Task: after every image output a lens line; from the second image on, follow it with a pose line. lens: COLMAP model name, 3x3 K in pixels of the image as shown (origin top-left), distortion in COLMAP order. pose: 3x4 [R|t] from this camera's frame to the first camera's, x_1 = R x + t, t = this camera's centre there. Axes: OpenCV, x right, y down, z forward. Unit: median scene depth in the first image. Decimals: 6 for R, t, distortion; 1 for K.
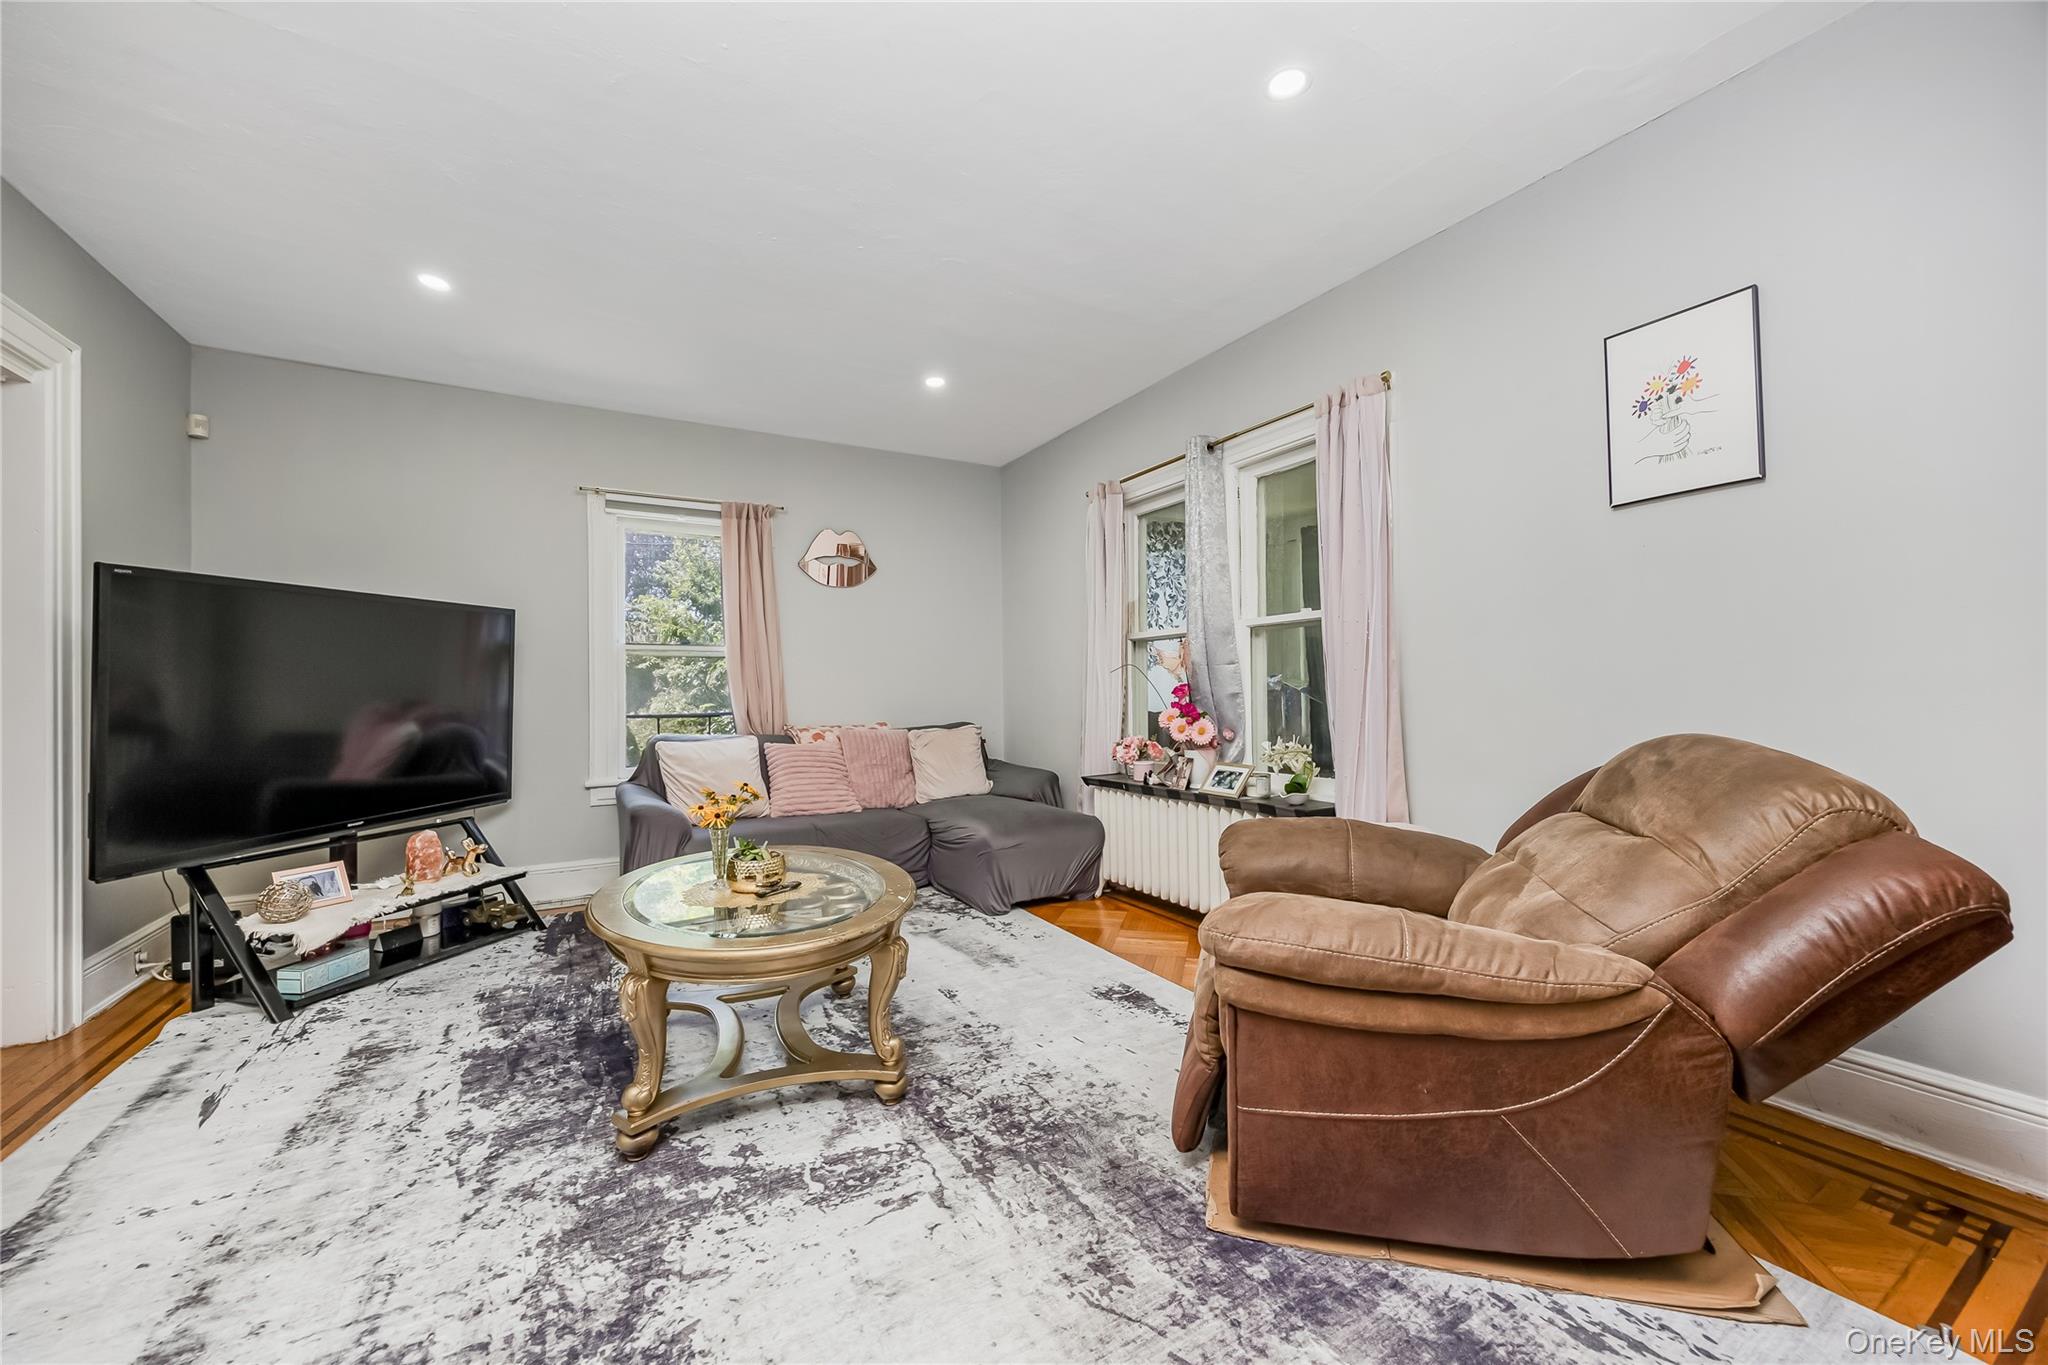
lens RADIAL K [[795.5, 0, 1007.3], [0, 795.5, 702.9], [0, 0, 1]] dist [-0.003564, 0.000325]
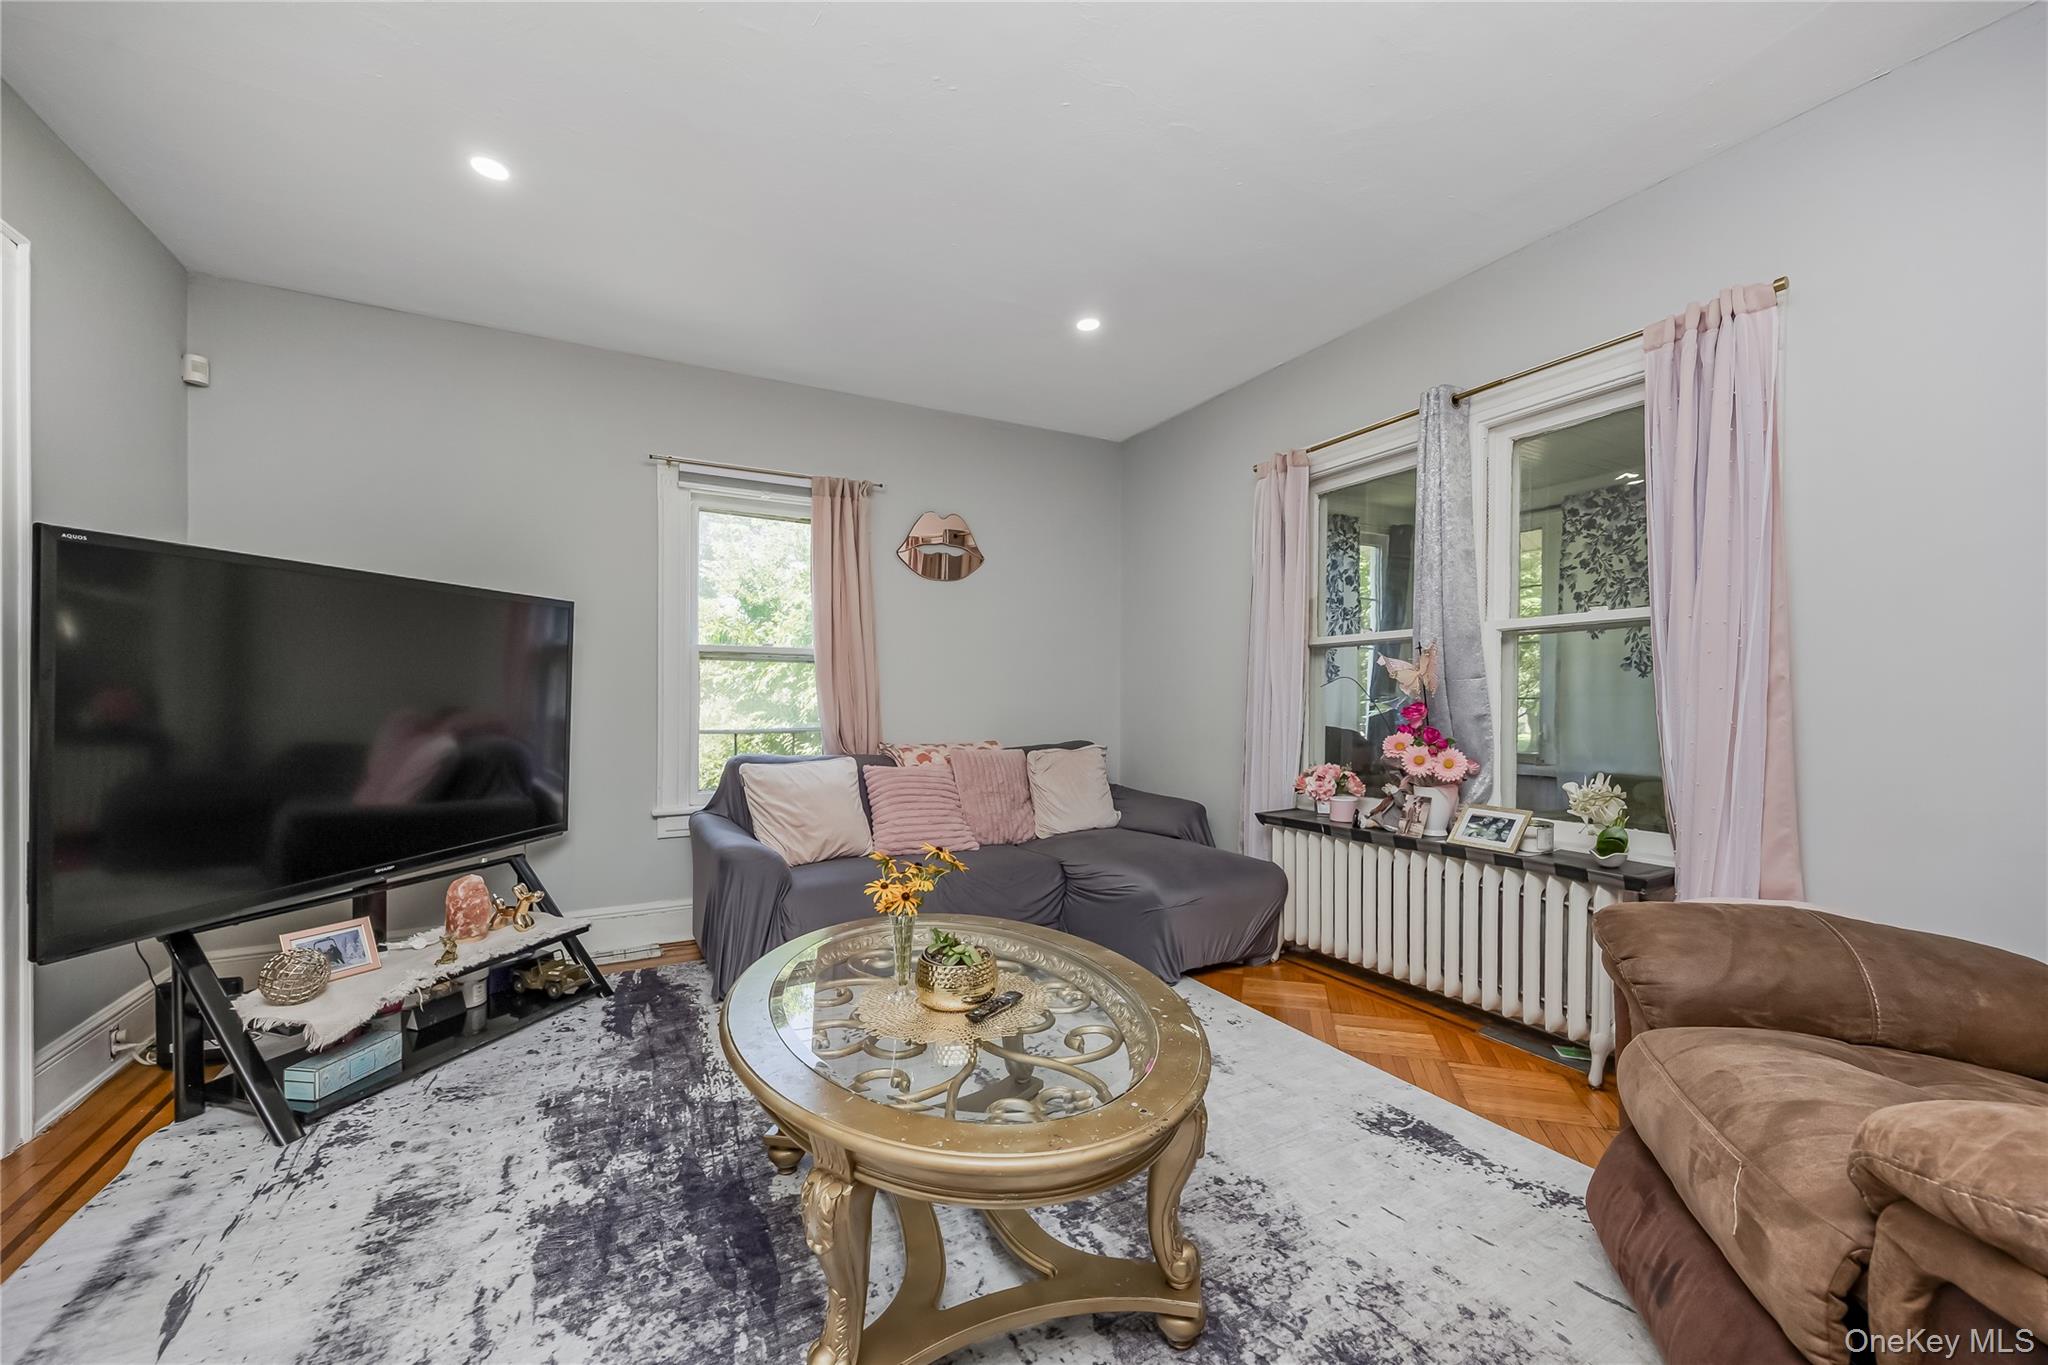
lens RADIAL K [[795.5, 0, 1003.1], [0, 795.5, 721.7], [0, 0, 1]] dist [-0.003564, 0.000325]
pose [[0.999643, 0.011284, -0.024216, -0.201220], [-0.010895, 0.999810, 0.016145, -0.016331], [0.024394, -0.015875, 0.999576, 0.244037]]
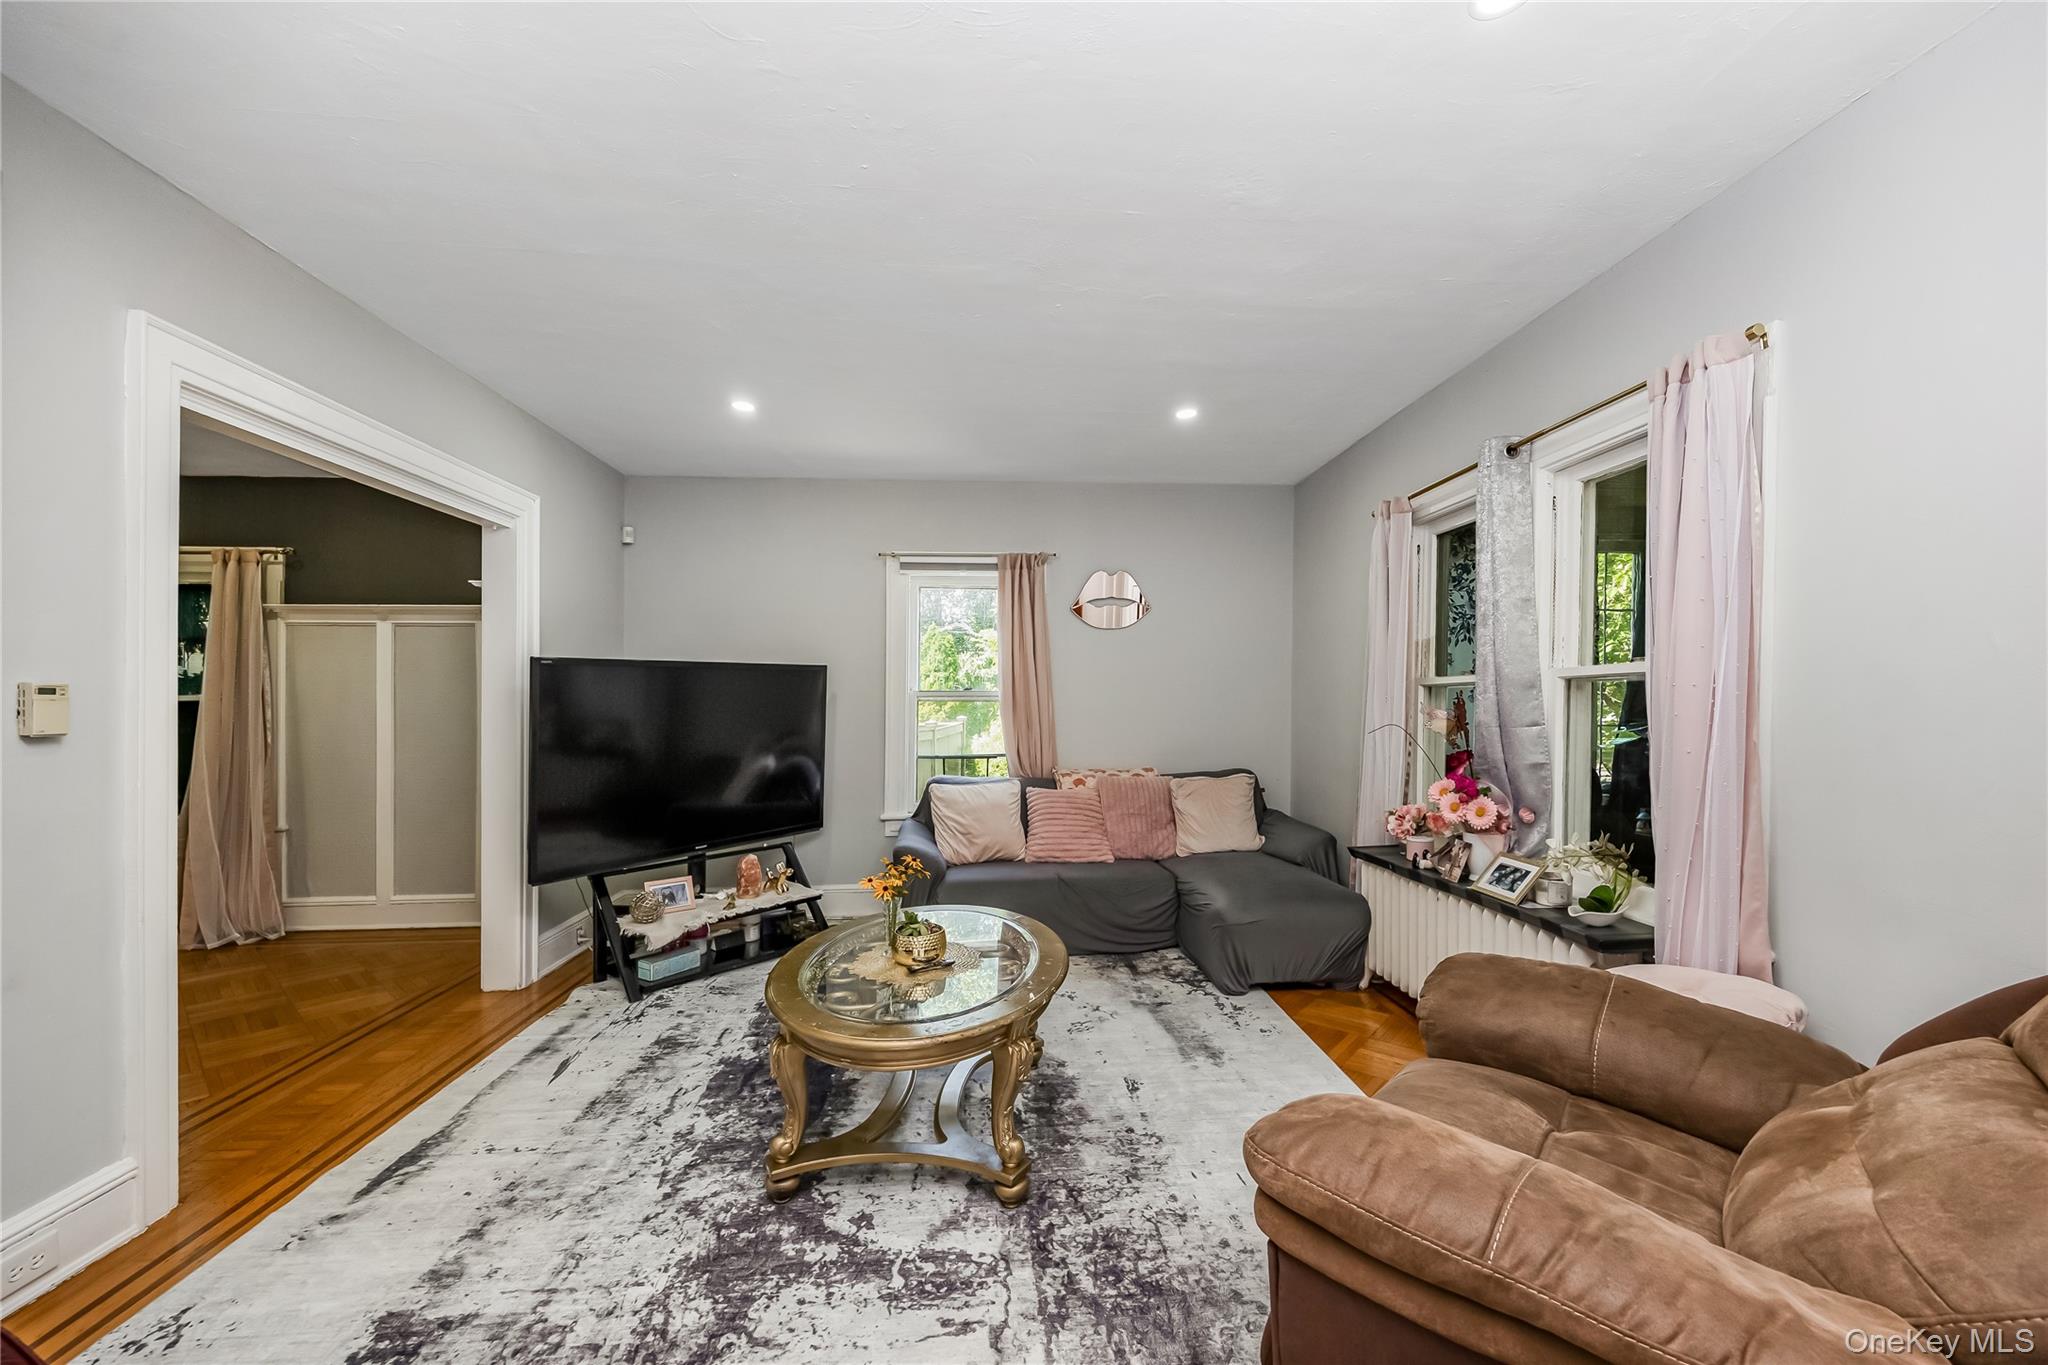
lens RADIAL K [[795.5, 0, 1021.8], [0, 795.5, 720.9], [0, 0, 1]] dist [-0.003564, 0.000325]
pose [[0.901631, 0.011917, -0.432342, 0.201009], [-0.005060, 0.999843, 0.017008, -0.079027], [0.432477, -0.013148, 0.901549, 0.090962]]
